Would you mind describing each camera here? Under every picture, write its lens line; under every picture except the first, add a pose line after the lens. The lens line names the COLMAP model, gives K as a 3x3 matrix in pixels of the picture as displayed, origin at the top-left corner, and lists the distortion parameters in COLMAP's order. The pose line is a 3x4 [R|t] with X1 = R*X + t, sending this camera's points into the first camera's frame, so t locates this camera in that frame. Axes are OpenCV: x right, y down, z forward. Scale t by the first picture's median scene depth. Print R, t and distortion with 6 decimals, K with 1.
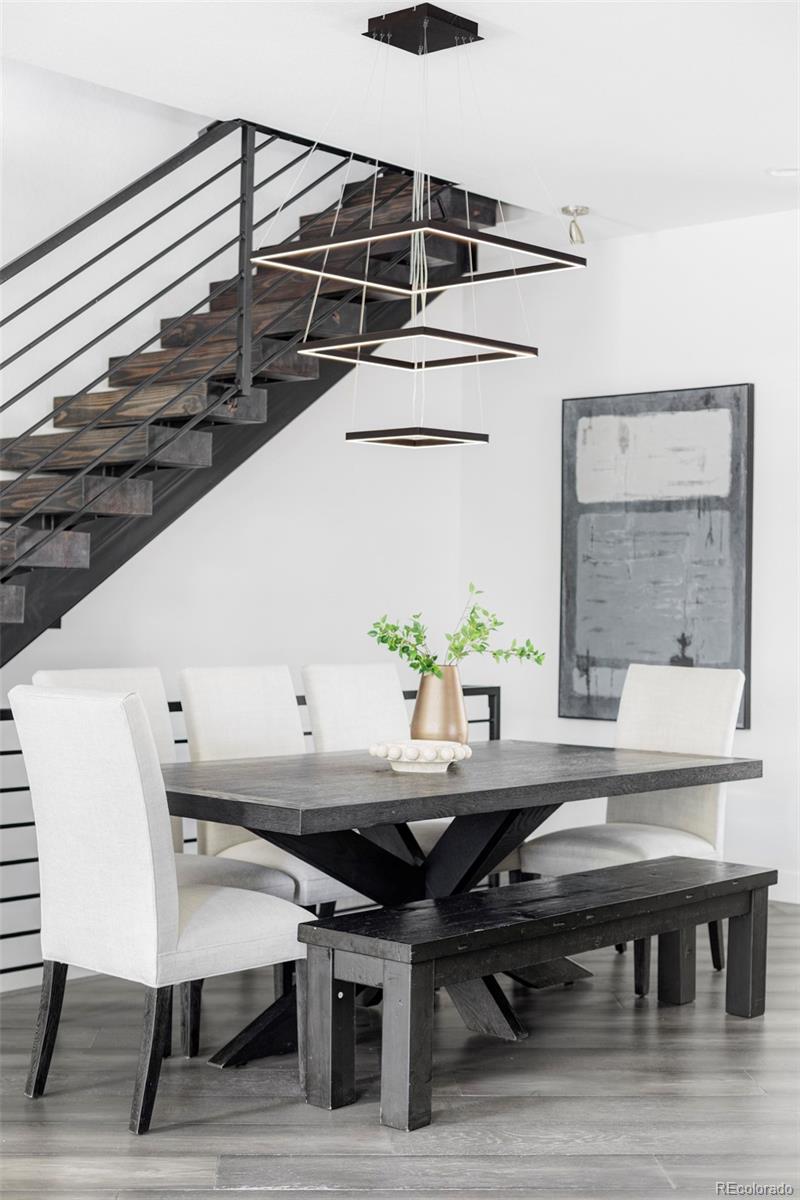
lens RADIAL K [[1736.5, 0, 400.0], [0, 1736.5, 600.0], [0, 0, 1]] dist [-0.002908, -0.002859]
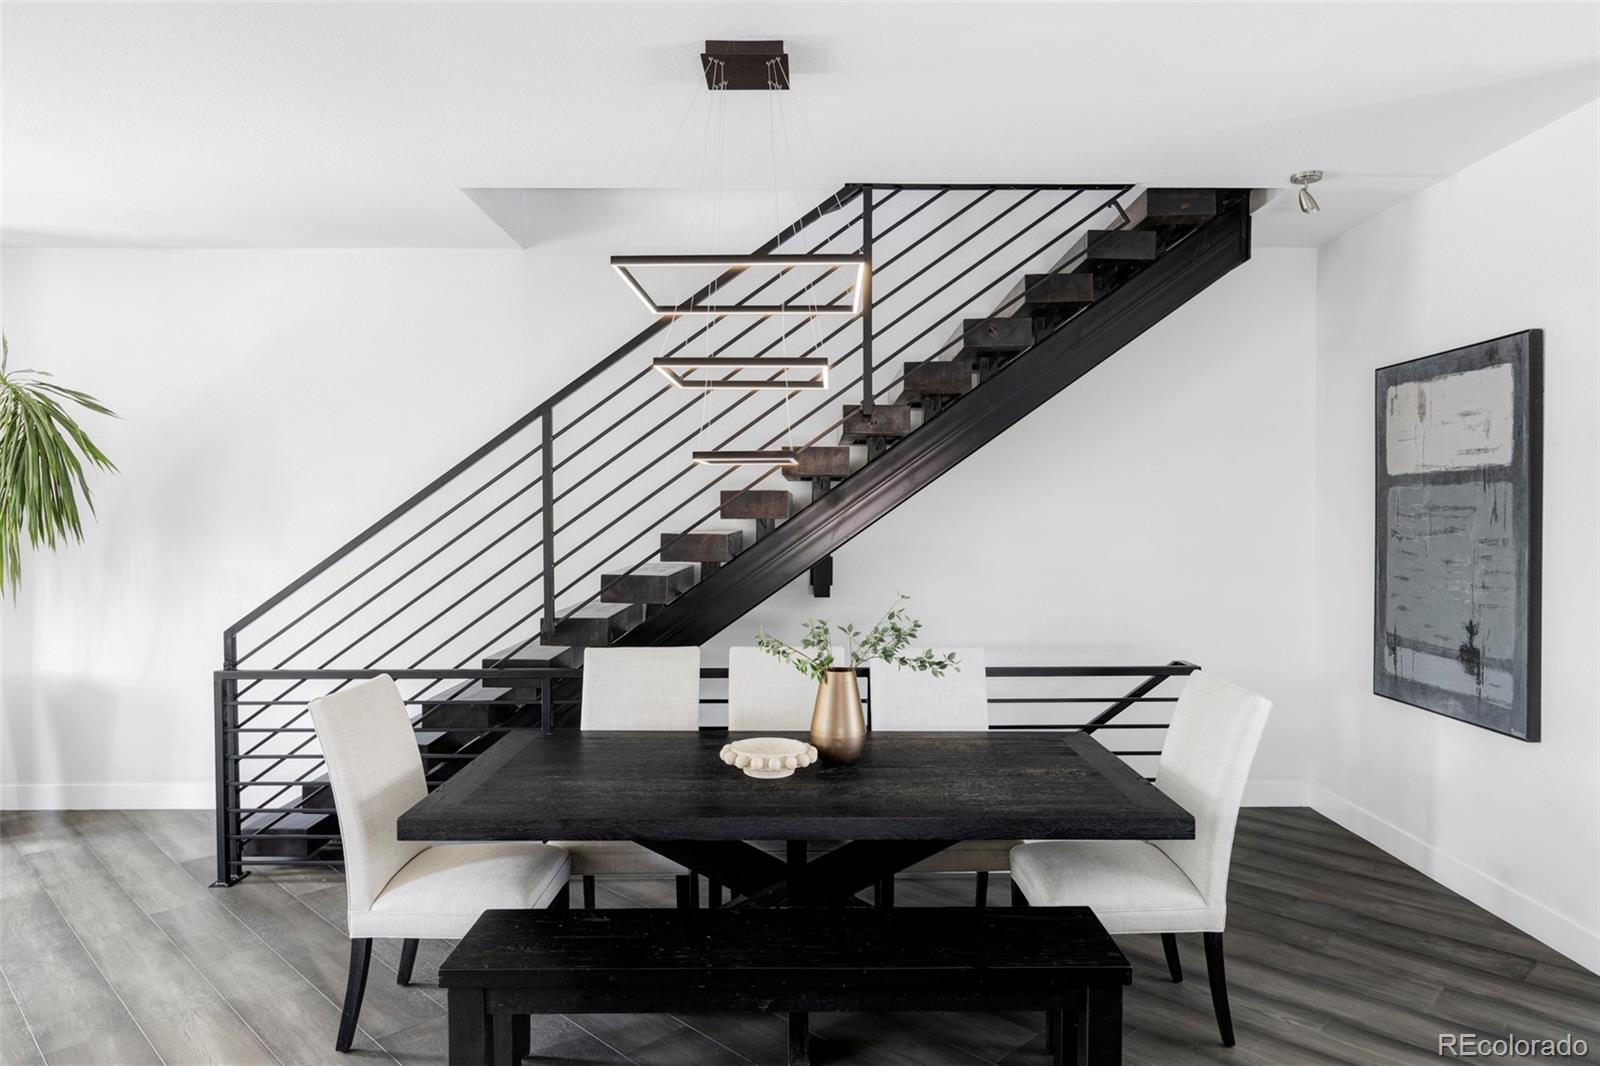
lens RADIAL K [[1022.3, 0, 799.6], [0, 1022.3, 526.1], [0, 0, 1]] dist [0.000473, -0.001170]
pose [[0.673295, -0.006538, -0.739345, 0.317797], [0.012283, 0.999922, 0.002343, -0.034522], [0.739272, -0.010659, 0.673323, 0.392132]]
